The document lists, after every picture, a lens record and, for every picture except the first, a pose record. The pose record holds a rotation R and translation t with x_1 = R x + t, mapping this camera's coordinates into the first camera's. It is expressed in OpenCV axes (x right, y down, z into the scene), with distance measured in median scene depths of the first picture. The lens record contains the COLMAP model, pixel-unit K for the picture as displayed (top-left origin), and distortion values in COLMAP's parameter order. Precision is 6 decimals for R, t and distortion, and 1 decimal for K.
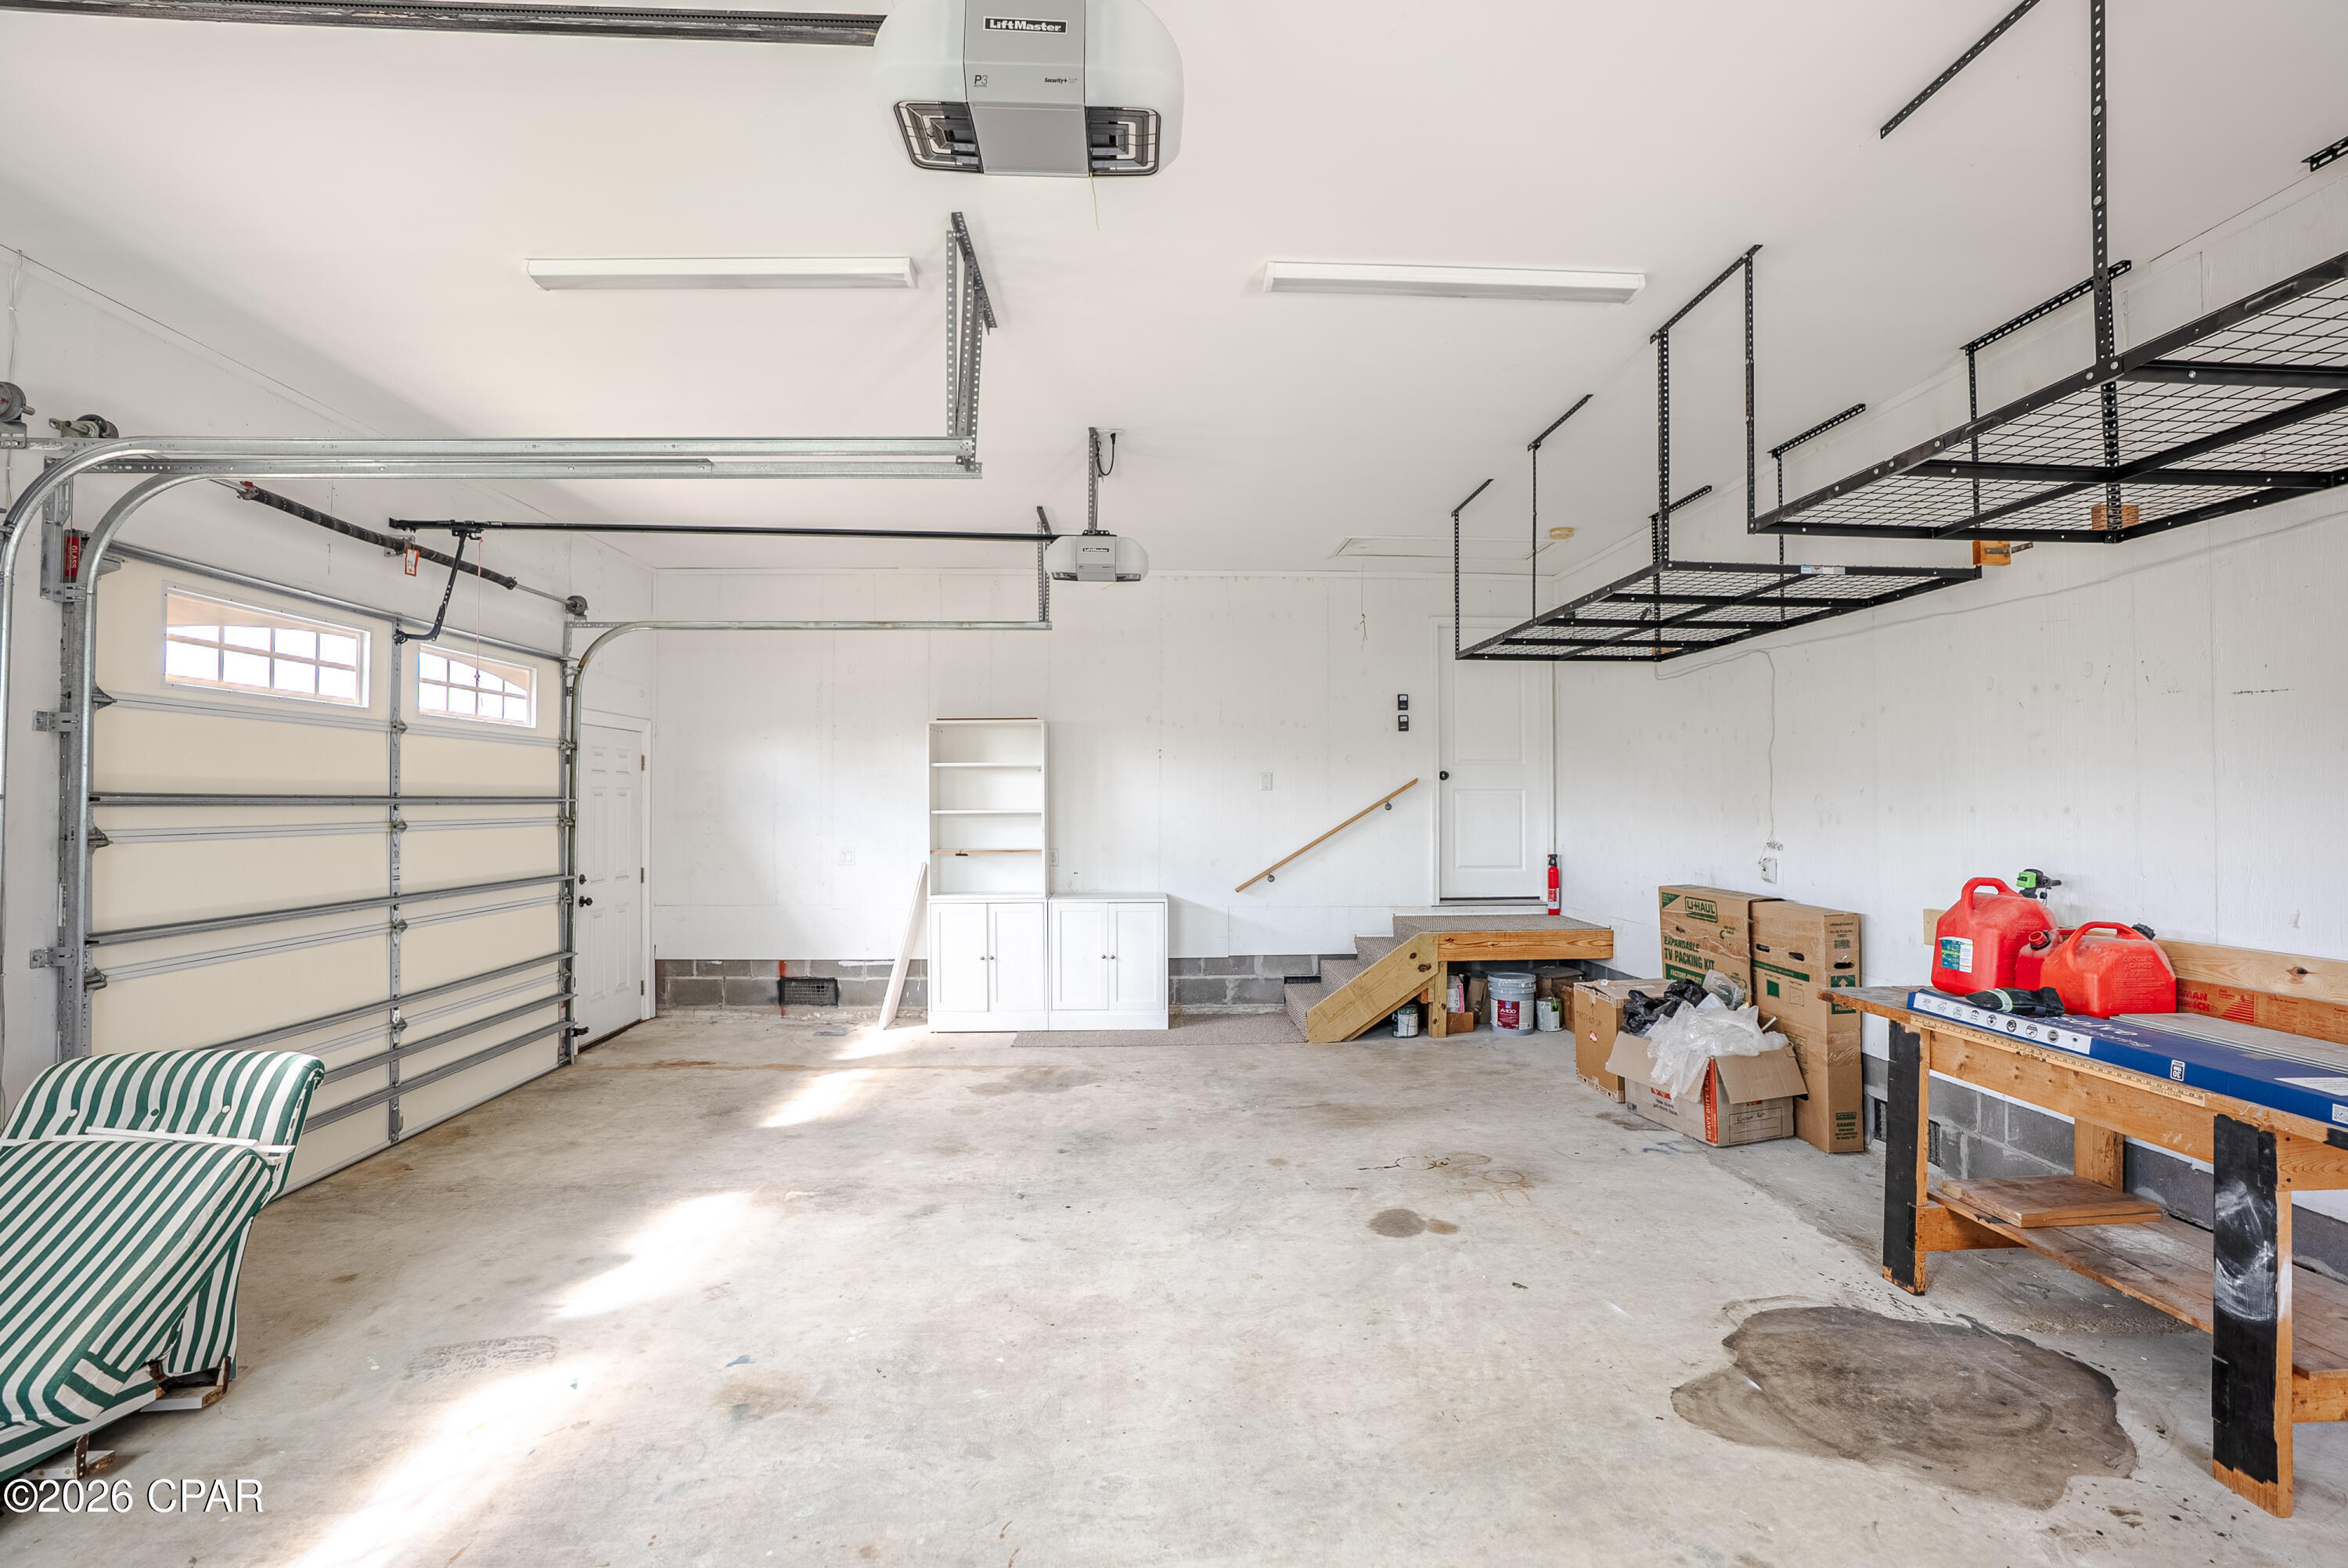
lens RADIAL K [[1089.4, 0, 1178.6], [0, 1089.4, 777.3], [0, 0, 1]] dist [-0.070595, 0.024670]
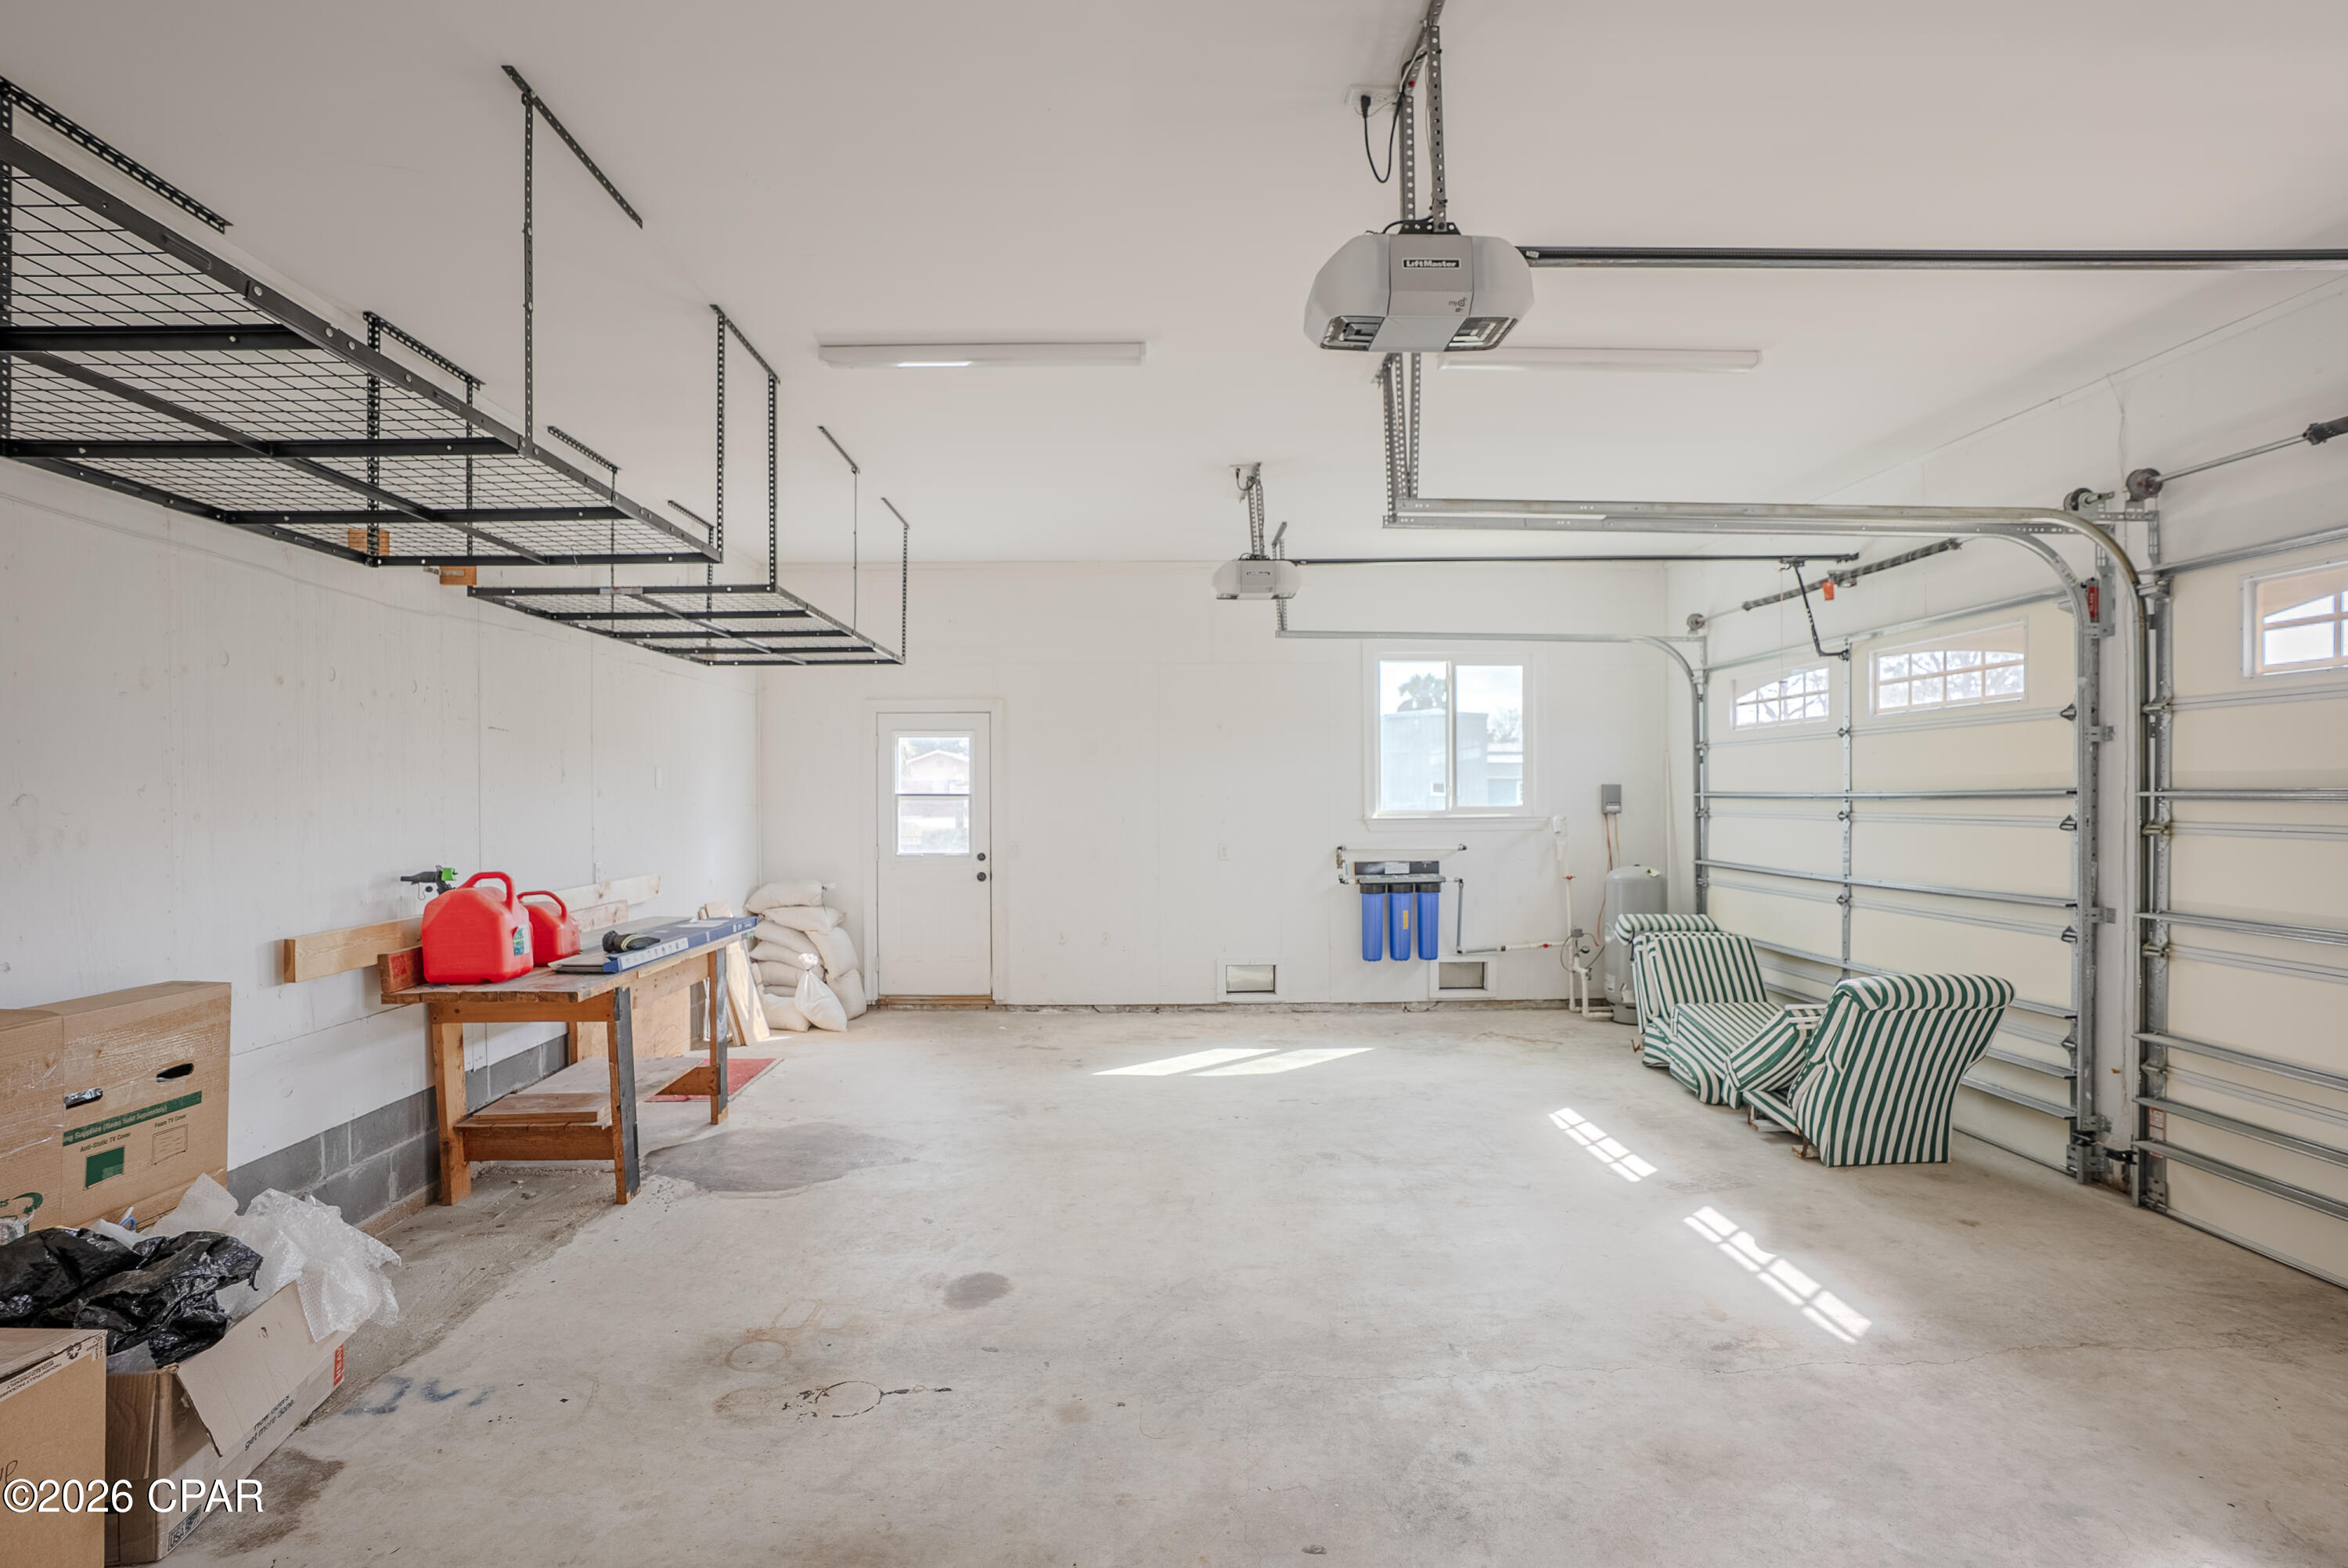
lens RADIAL K [[1084.2, 0, 1117.2], [0, 1084.2, 797.2], [0, 0, 1]] dist [-0.036844, 0.000067]
pose [[-0.997861, 0.003802, 0.065262, 0.031873], [0.002741, 0.999863, -0.016336, 0.032272], [-0.065315, -0.016122, -0.997734, 1.790998]]
